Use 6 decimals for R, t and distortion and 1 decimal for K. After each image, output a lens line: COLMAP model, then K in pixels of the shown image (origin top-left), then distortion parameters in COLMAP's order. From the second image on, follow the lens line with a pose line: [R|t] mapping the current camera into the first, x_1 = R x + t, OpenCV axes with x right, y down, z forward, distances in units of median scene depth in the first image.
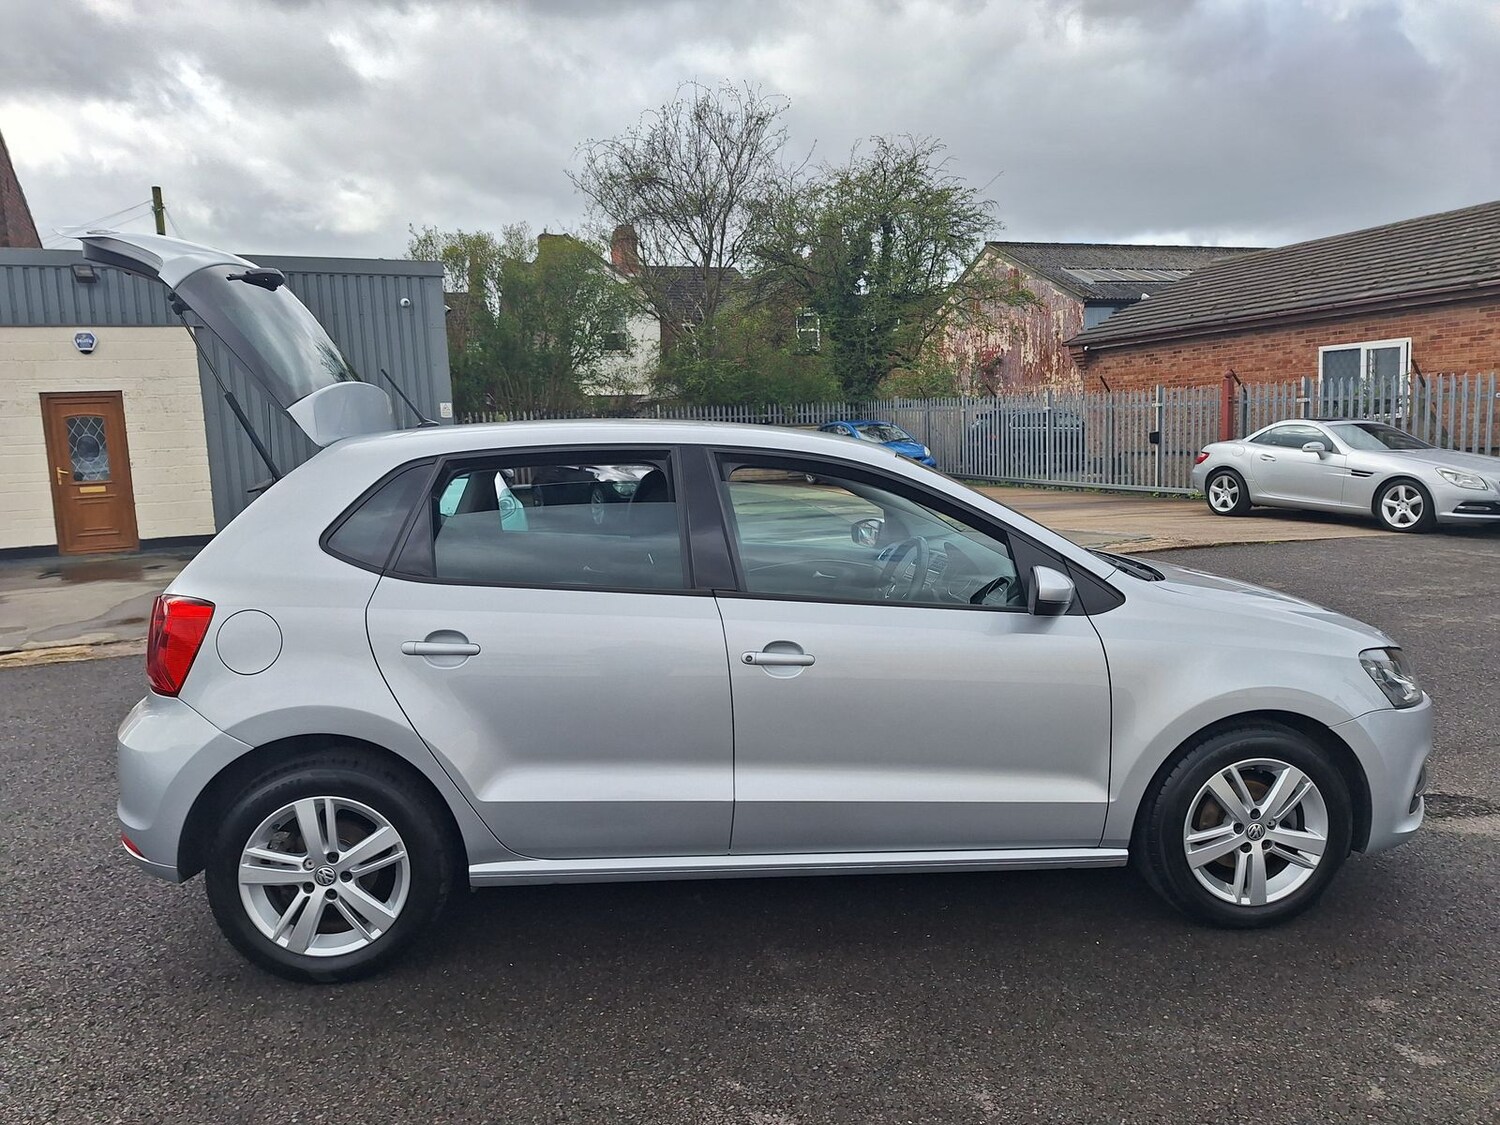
lens RADIAL K [[1024.6, 0, 728.6], [0, 1024.6, 576.7], [0, 0, 1]] dist [0.079421, -0.087733]
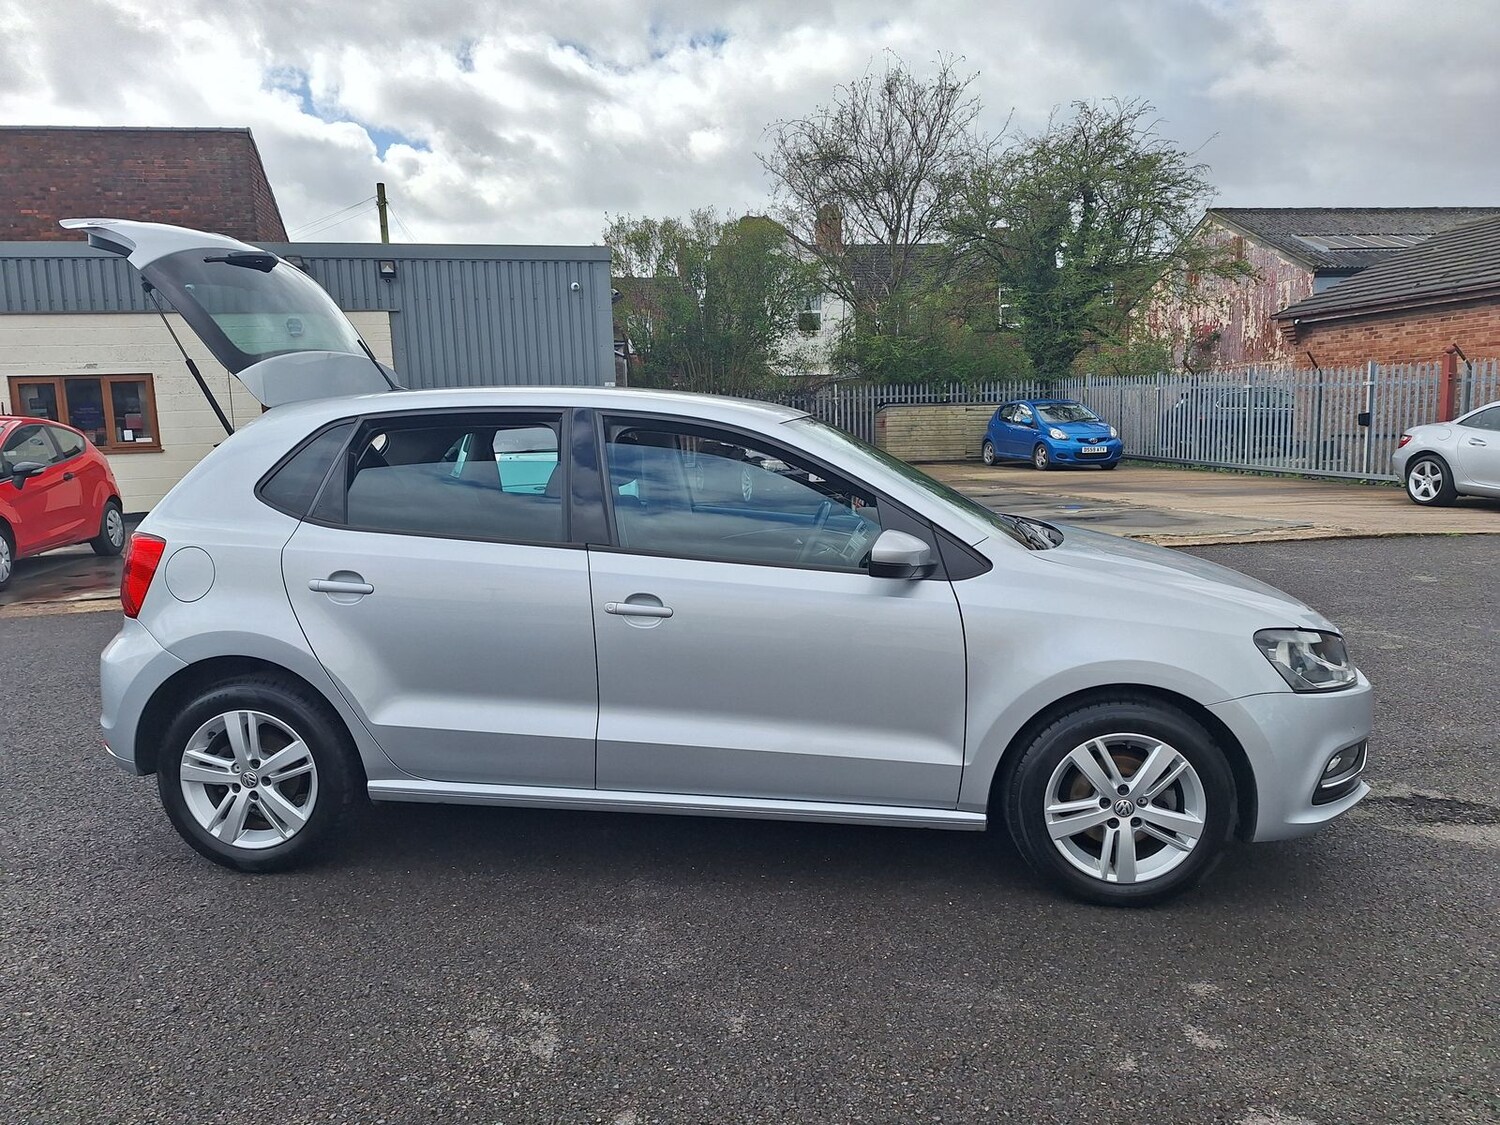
lens RADIAL K [[1028.6, 0, 736.9], [0, 1028.6, 567.8], [0, 0, 1]] dist [0.077407, -0.091253]
pose [[0.980857, 0.034735, -0.191608, 0.054018], [-0.032982, 0.999380, 0.012335, 0.003051], [0.191918, -0.005779, 0.981394, -0.005318]]
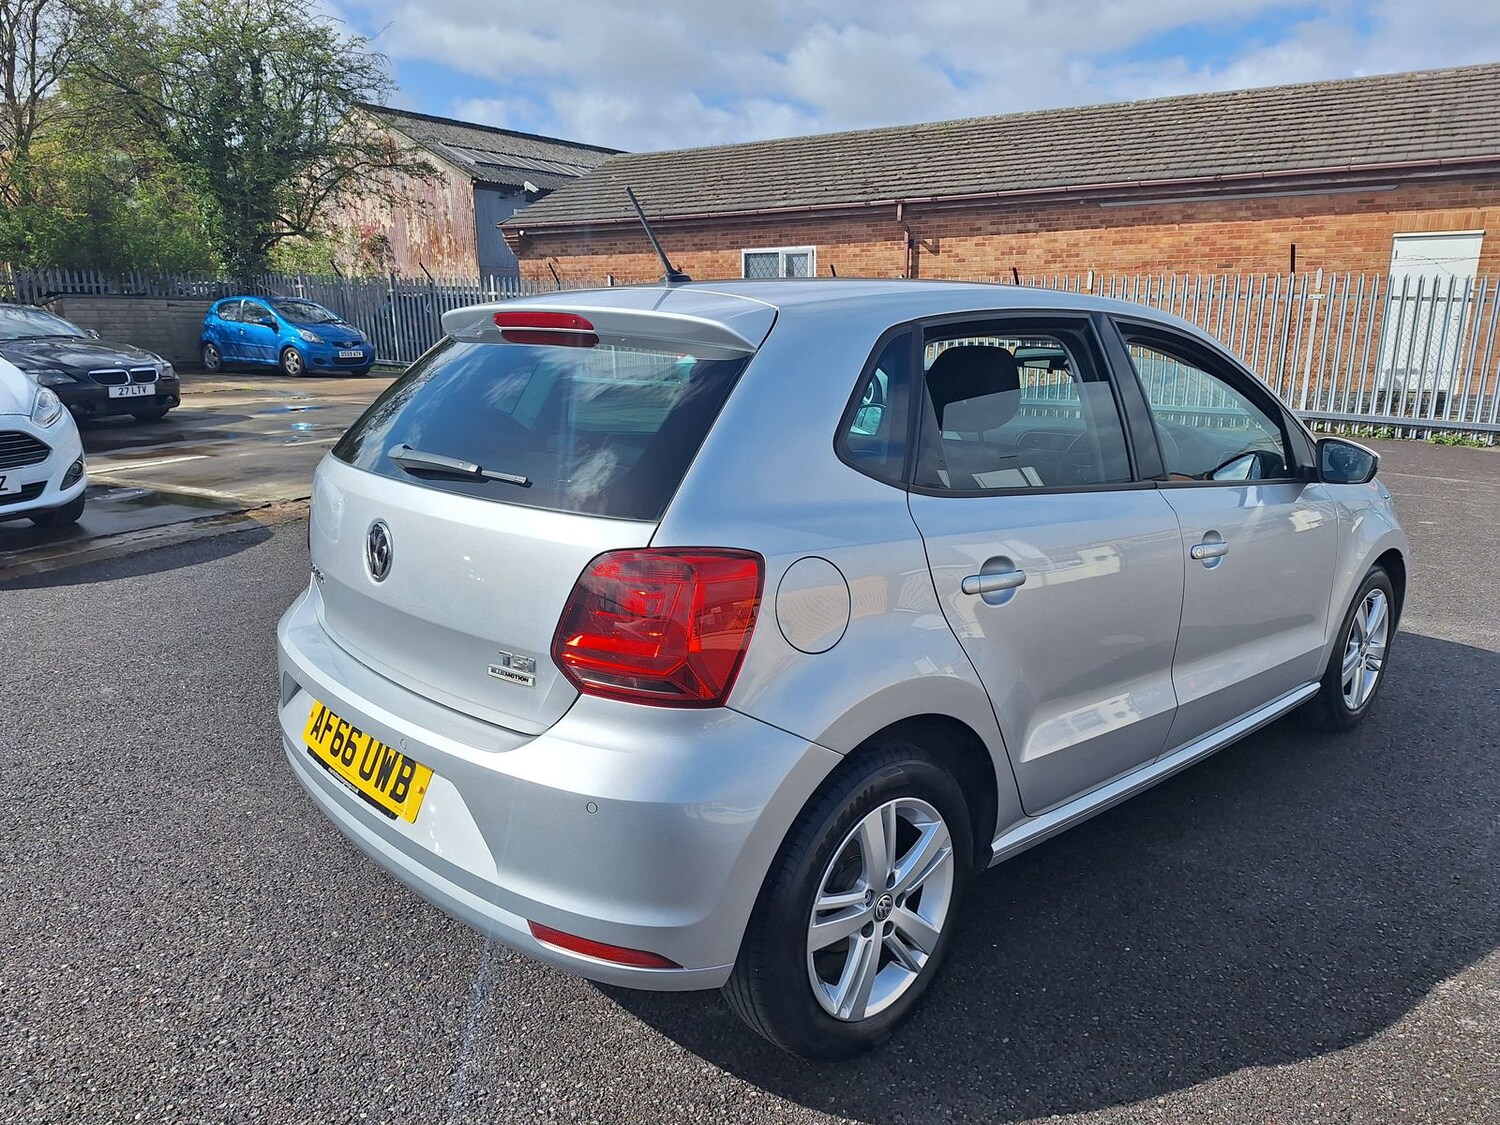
lens RADIAL K [[1025.4, 0, 735.0], [0, 1025.4, 590.7], [0, 0, 1]] dist [0.080834, -0.089768]
pose [[0.805978, -0.125535, 0.578481, -0.130023], [0.057446, 0.989229, 0.134633, -0.005364], [-0.589151, -0.075280, 0.804508, 0.074144]]
